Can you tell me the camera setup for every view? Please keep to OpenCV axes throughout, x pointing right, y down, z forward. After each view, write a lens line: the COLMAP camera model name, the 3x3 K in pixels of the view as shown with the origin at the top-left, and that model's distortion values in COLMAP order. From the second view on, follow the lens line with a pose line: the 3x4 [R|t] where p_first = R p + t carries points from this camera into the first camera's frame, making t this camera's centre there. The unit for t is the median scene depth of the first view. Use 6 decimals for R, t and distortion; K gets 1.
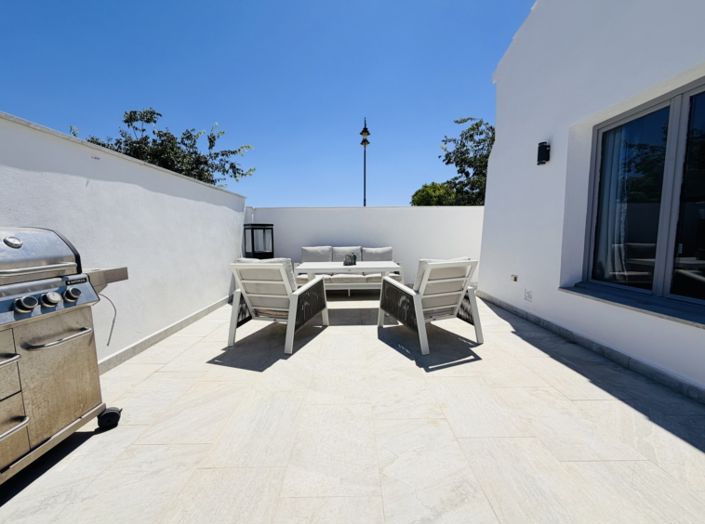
lens RADIAL K [[279.7, 0, 354.6], [0, 279.7, 267.1], [0, 0, 1]] dist [0.001692, -0.003279]
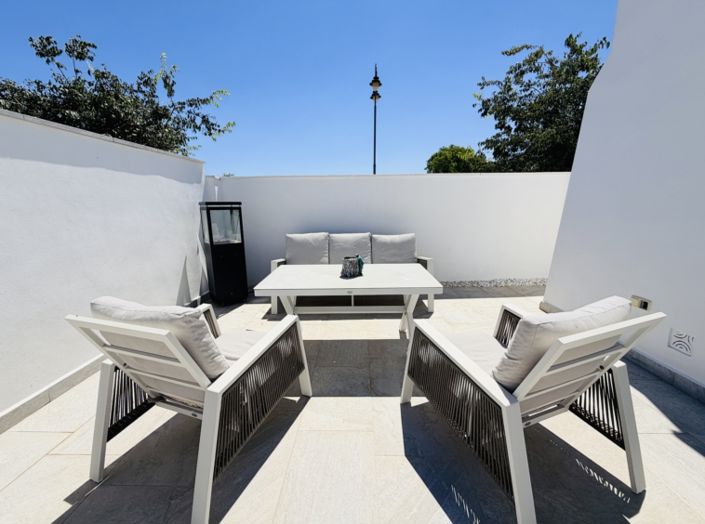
lens RADIAL K [[279.7, 0, 351.8], [0, 279.7, 263.0], [0, 0, 1]] dist [0.001692, -0.003279]
pose [[0.999209, 0.006299, -0.039272, 0.003971], [-0.002424, 0.995189, 0.097945, -0.057827], [0.039700, -0.097772, 0.994417, 0.255392]]
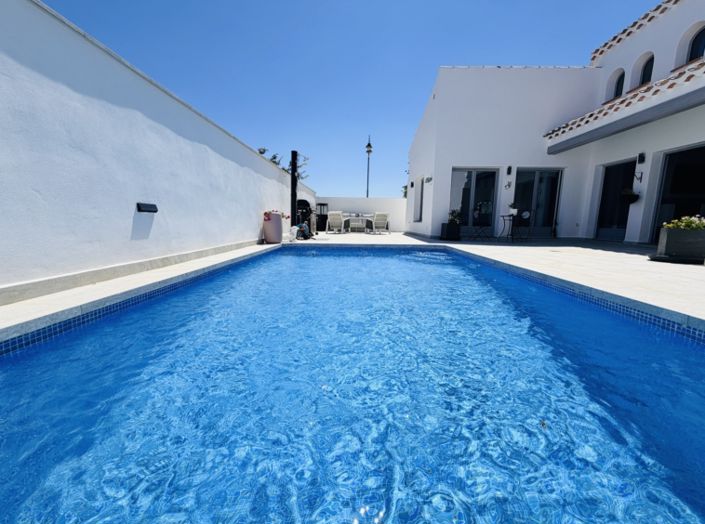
lens RADIAL K [[279.7, 0, 345.9], [0, 279.7, 264.2], [0, 0, 1]] dist [0.001692, -0.003279]
pose [[0.998268, 0.035801, -0.046675, 0.013421], [-0.034046, 0.998703, 0.037856, 0.236732], [0.047970, -0.036202, 0.998193, -1.255492]]
